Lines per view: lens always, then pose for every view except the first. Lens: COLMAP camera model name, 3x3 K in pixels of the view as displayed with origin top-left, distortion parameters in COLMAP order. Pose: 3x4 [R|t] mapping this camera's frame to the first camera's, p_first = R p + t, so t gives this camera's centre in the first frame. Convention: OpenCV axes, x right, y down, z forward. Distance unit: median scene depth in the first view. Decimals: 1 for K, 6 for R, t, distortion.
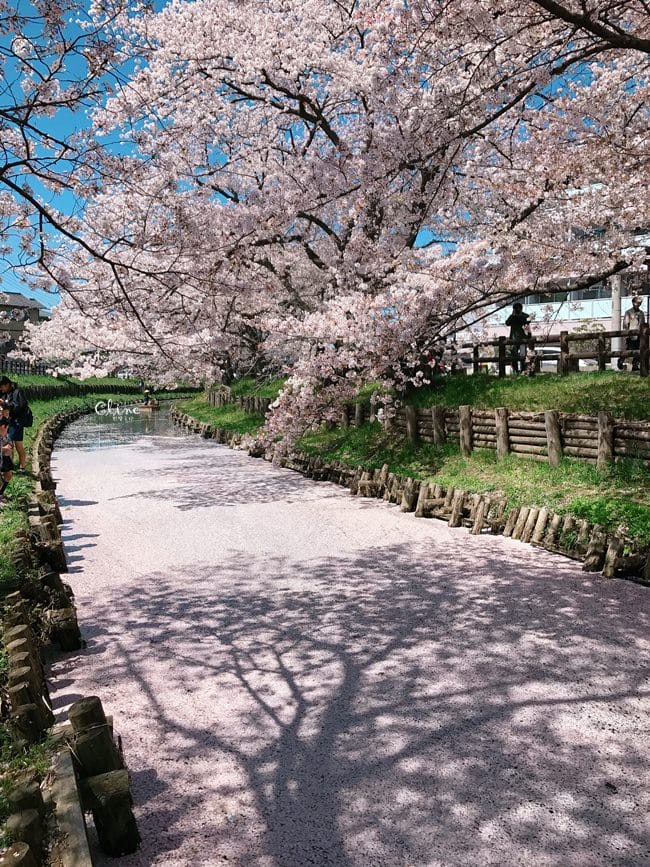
lens RADIAL K [[704.9, 0, 321.3], [0, 704.9, 424.9], [0, 0, 1]] dist [0.033124, -0.029328]
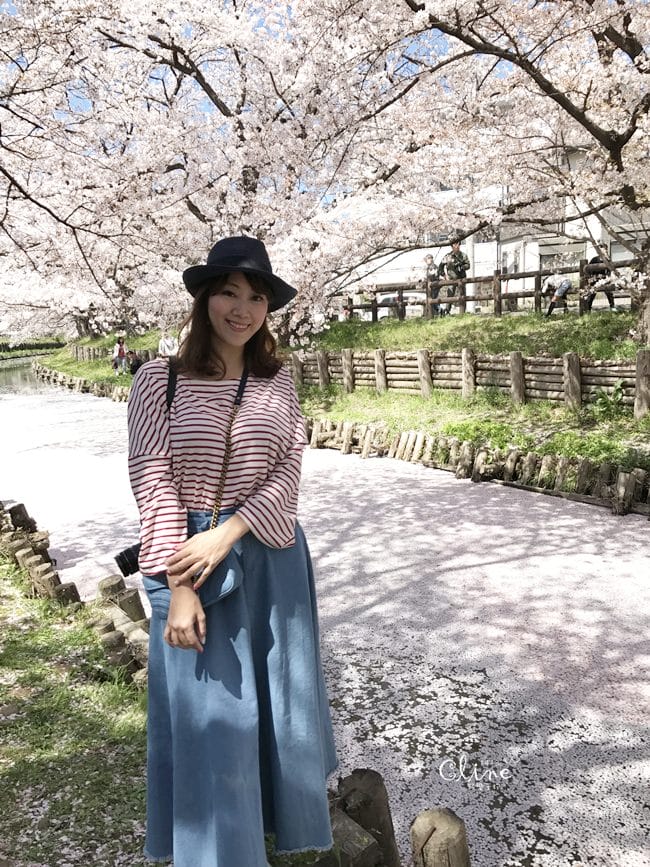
lens RADIAL K [[700.6, 0, 319.0], [0, 700.6, 438.0], [0, 0, 1]] dist [0.024520, -0.010868]
pose [[0.981769, -0.056999, 0.181328, -0.054387], [0.040604, 0.994849, 0.092878, 0.009381], [-0.185688, -0.083822, 0.979027, -0.095863]]
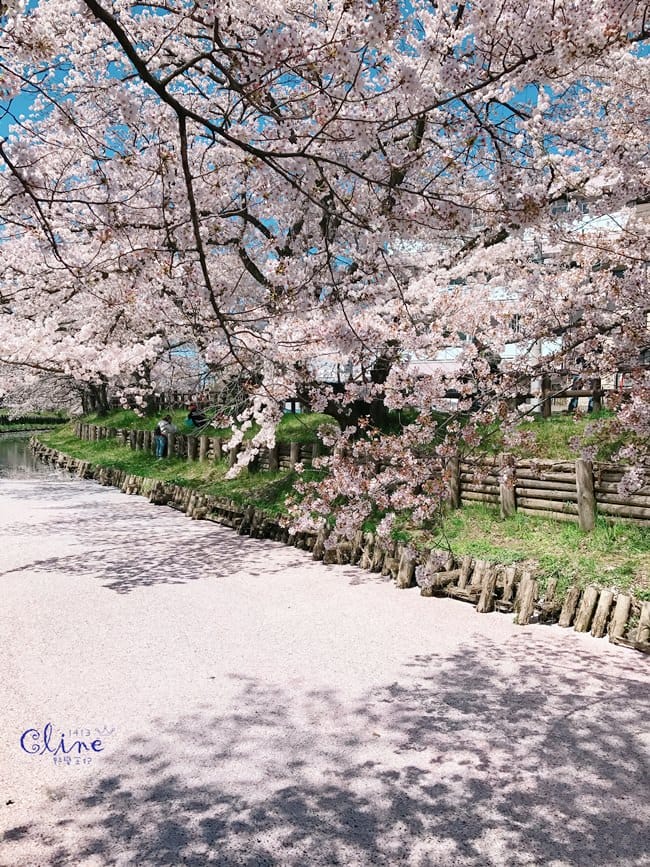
lens RADIAL K [[740.9, 0, 312.5], [0, 740.9, 420.9], [0, 0, 1]] dist [0.012037, -0.003672]
pose [[0.986167, 0.024341, 0.163956, -0.116637], [-0.015113, 0.998243, -0.057296, -0.009900], [-0.165063, 0.054025, 0.984802, 0.215876]]
